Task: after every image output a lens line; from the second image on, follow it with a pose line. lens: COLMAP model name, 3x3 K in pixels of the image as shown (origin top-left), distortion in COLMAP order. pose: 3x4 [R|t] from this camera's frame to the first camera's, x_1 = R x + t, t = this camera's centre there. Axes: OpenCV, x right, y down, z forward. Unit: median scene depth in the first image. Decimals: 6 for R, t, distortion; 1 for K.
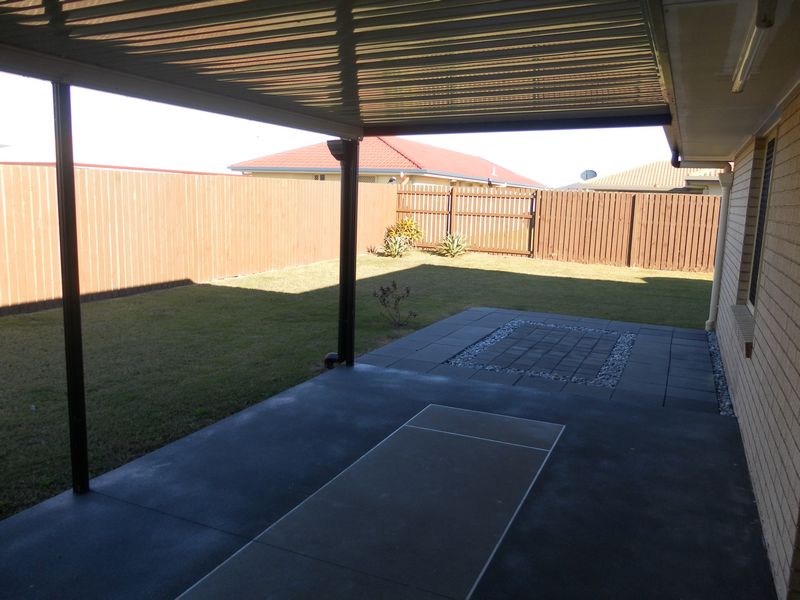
lens RADIAL K [[626.0, 0, 400.0], [0, 626.0, 300.0], [0, 0, 1]] dist [-0.006366, 0.000078]
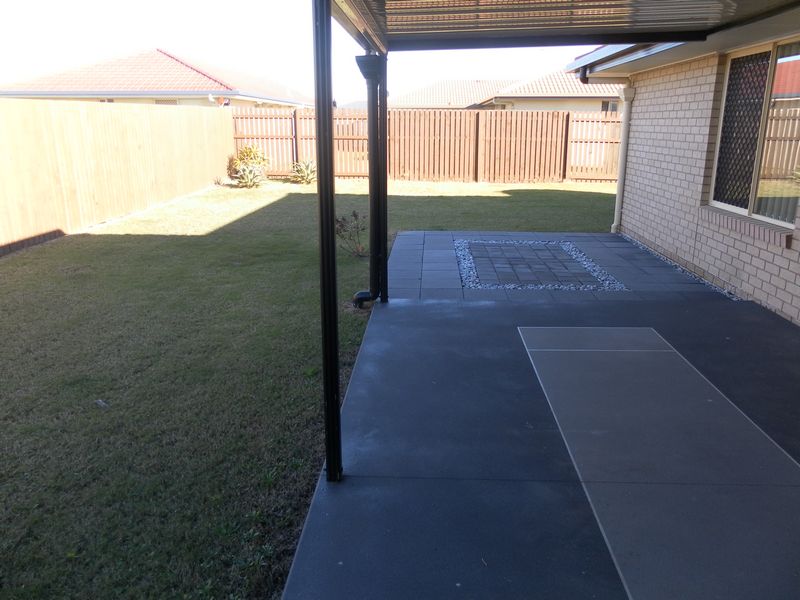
lens RADIAL K [[626.0, 0, 400.0], [0, 626.0, 300.0], [0, 0, 1]] dist [-0.006366, 0.000078]
pose [[0.931617, -0.128550, 0.339948, -0.145749], [0.087591, 0.987202, 0.133266, -0.008731], [-0.352729, -0.094377, 0.930954, 0.041426]]
